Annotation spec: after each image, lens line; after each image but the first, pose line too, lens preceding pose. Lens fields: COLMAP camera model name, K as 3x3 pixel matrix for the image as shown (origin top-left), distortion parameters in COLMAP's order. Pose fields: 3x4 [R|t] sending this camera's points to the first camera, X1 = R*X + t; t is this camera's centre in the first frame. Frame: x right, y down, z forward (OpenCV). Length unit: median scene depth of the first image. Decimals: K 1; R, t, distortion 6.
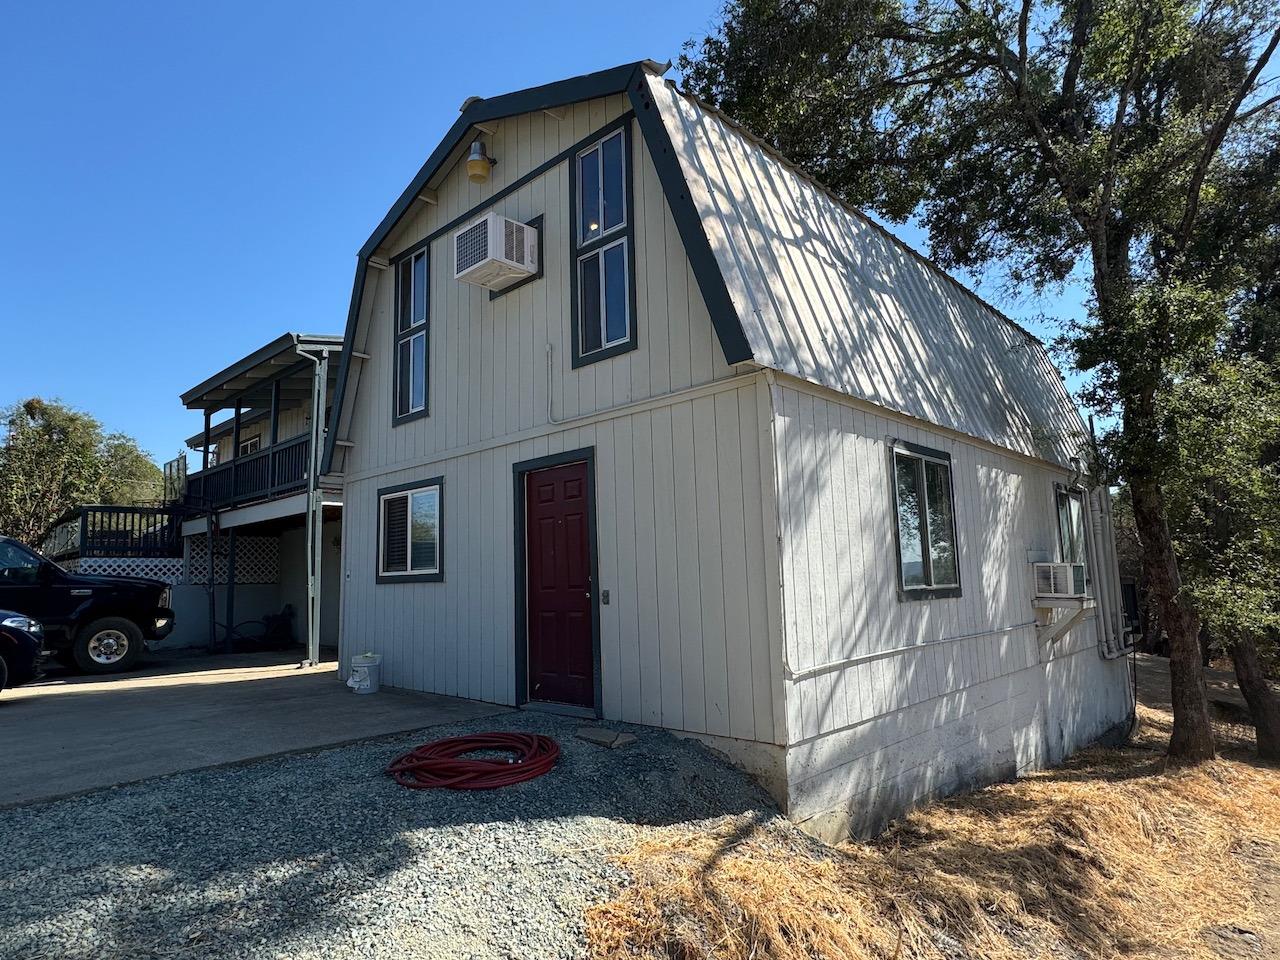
lens RADIAL K [[755.6, 0, 633.2], [0, 755.6, 483.1], [0, 0, 1]] dist [-0.017300, 0.006612]
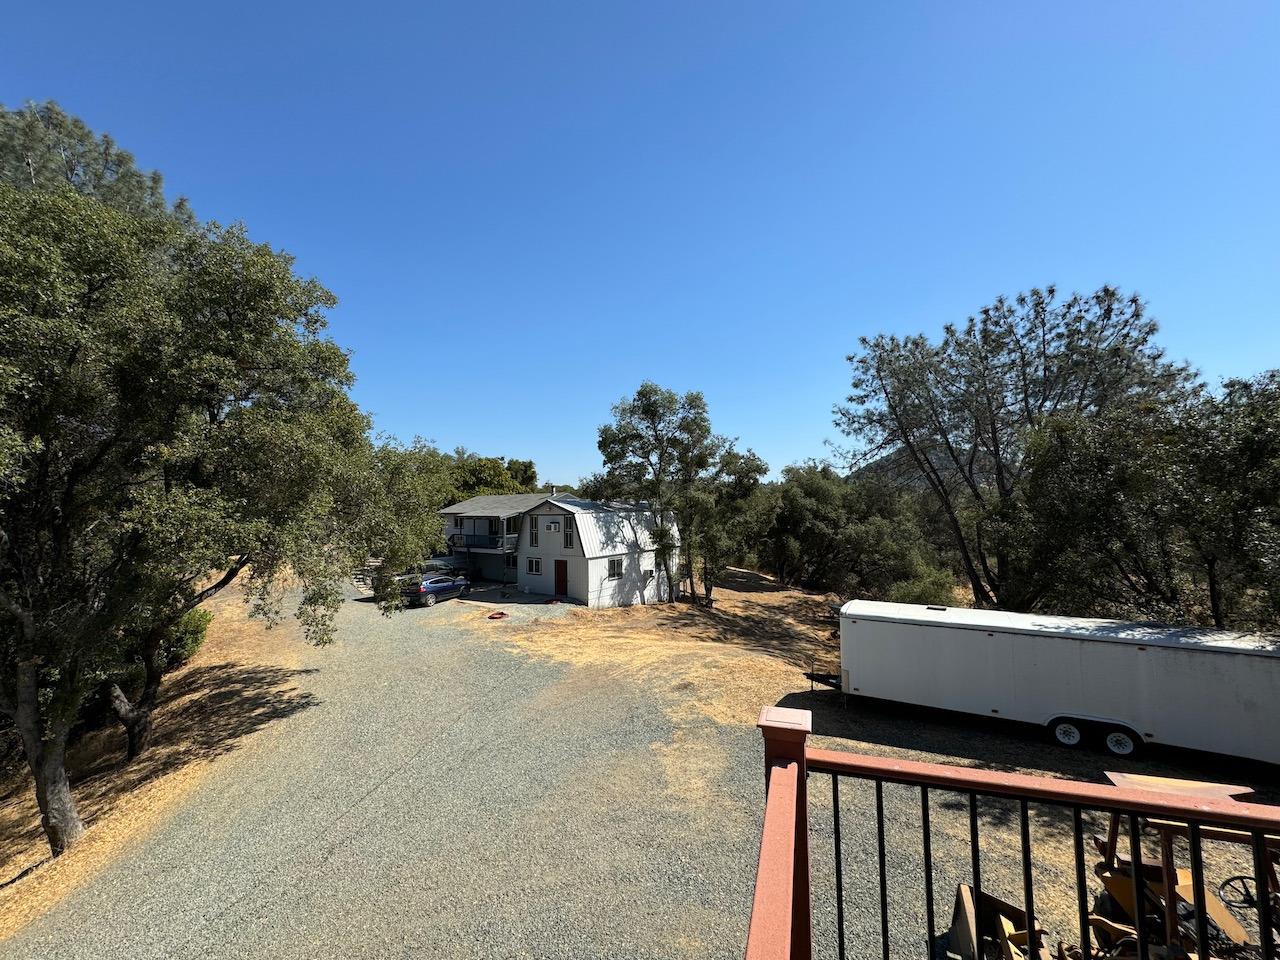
lens RADIAL K [[513.8, 0, 658.4], [0, 513.8, 470.9], [0, 0, 1]] dist [-0.000463, 0.001294]
pose [[0.987786, 0.028852, 0.153119, 0.032189], [-0.038645, 0.997367, 0.061373, -1.196320], [-0.150945, -0.066540, 0.986300, -3.808669]]
